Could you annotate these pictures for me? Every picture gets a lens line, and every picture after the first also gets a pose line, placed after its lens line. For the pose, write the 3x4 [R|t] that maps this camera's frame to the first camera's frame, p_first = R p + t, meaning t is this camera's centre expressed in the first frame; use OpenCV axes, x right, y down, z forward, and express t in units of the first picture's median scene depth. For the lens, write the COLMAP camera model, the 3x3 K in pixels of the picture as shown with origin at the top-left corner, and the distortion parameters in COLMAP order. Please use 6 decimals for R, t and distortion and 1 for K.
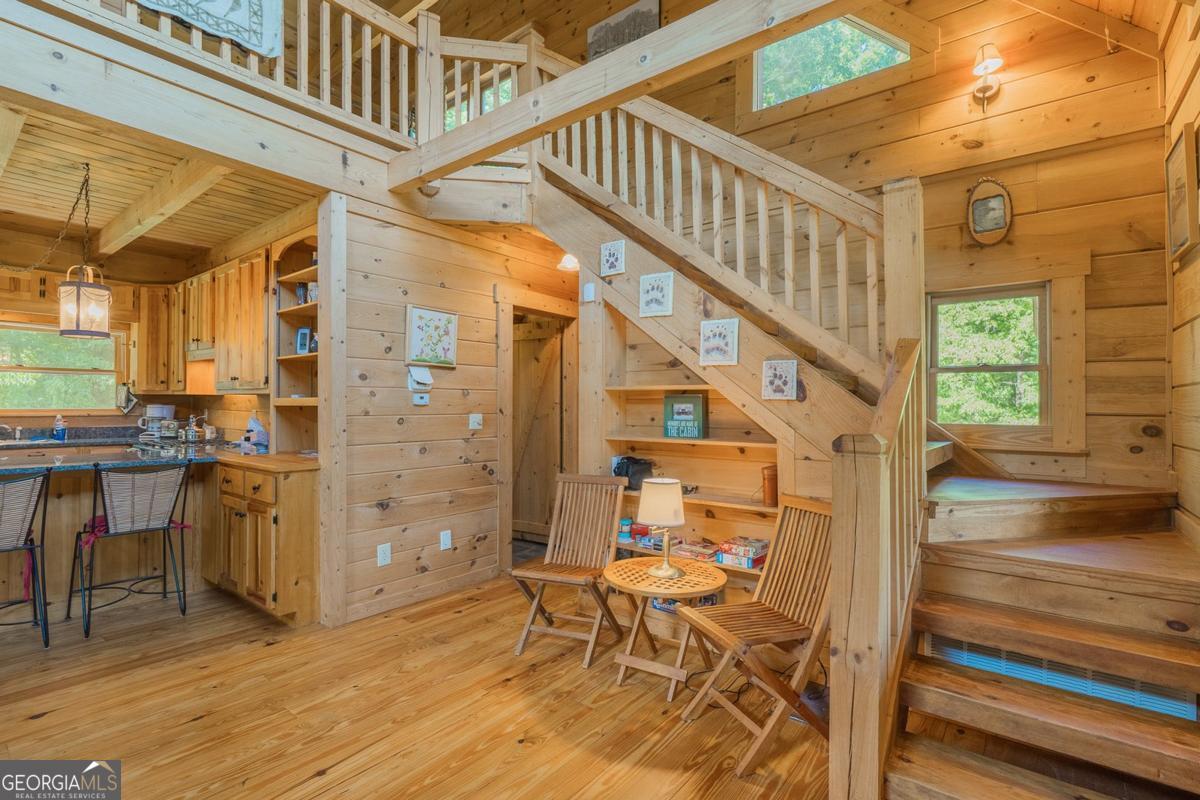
lens RADIAL K [[548.1, 0, 596.2], [0, 548.1, 404.0], [0, 0, 1]] dist [-0.003287, 0.000281]
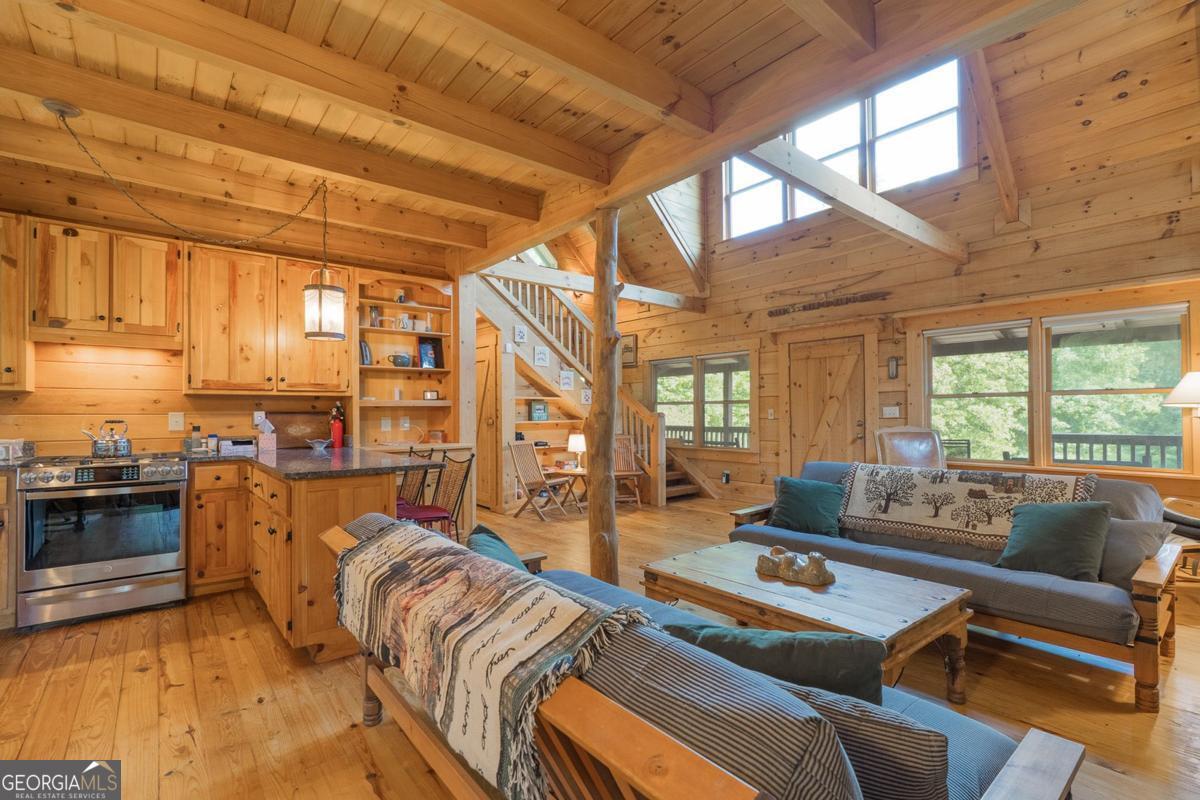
lens RADIAL K [[548.1, 0, 596.2], [0, 548.1, 404.0], [0, 0, 1]] dist [-0.003287, 0.000281]
pose [[0.219452, 0.001016, 0.975623, -2.010218], [-0.000952, 0.999999, -0.000827, -0.004450], [-0.975623, -0.000748, 0.219453, 0.297602]]
